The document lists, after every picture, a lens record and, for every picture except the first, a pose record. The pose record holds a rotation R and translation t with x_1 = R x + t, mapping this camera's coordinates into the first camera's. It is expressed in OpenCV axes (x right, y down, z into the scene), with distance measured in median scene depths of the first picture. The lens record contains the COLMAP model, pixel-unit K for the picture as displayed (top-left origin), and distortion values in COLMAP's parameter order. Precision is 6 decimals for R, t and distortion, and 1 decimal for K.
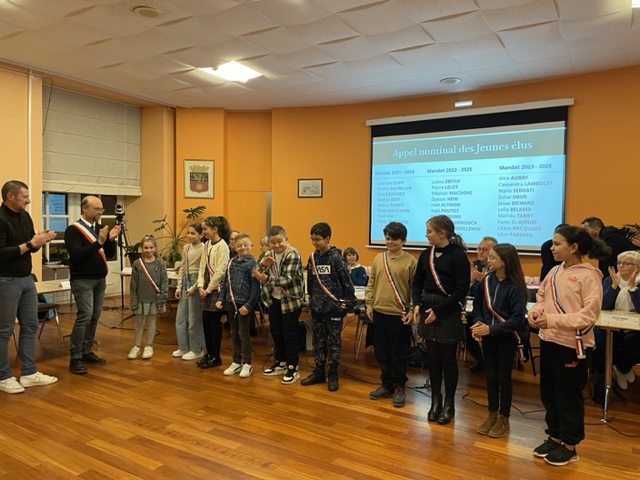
lens RADIAL K [[491.8, 0, 337.8], [0, 491.8, 236.6], [0, 0, 1]] dist [0.073194, -0.102598]
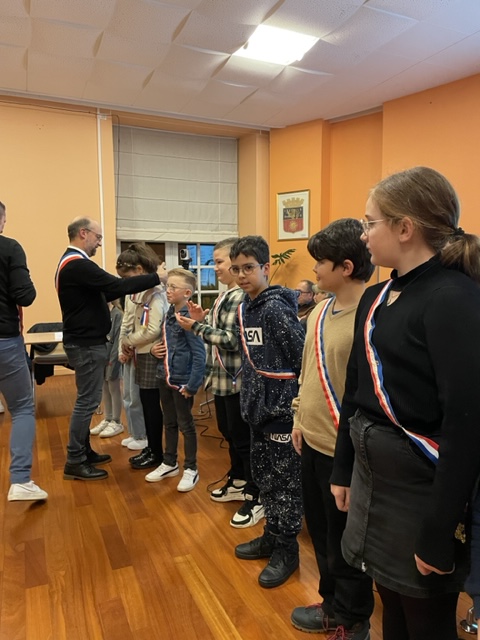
lens RADIAL K [[491.8, 0, 235.0], [0, 491.8, 323.1], [0, 0, 1]] dist [0.073194, -0.102598]
pose [[0.796516, 0.035609, -0.603567, 0.172975], [-0.004166, 0.998564, 0.053415, 0.019711], [0.604603, -0.040032, 0.795521, 0.375897]]
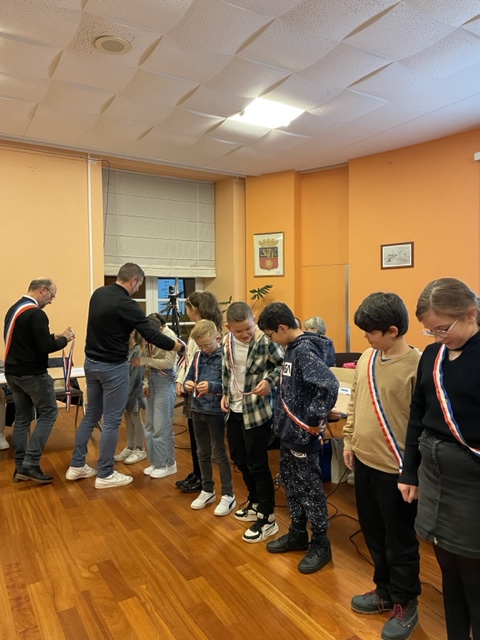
lens RADIAL K [[491.8, 0, 244.8], [0, 491.8, 318.9], [0, 0, 1]] dist [0.073194, -0.102598]
pose [[0.871421, -0.004253, -0.490517, 0.143170], [0.002677, 0.999989, -0.003915, 0.001632], [0.490528, 0.002098, 0.871423, 0.273072]]
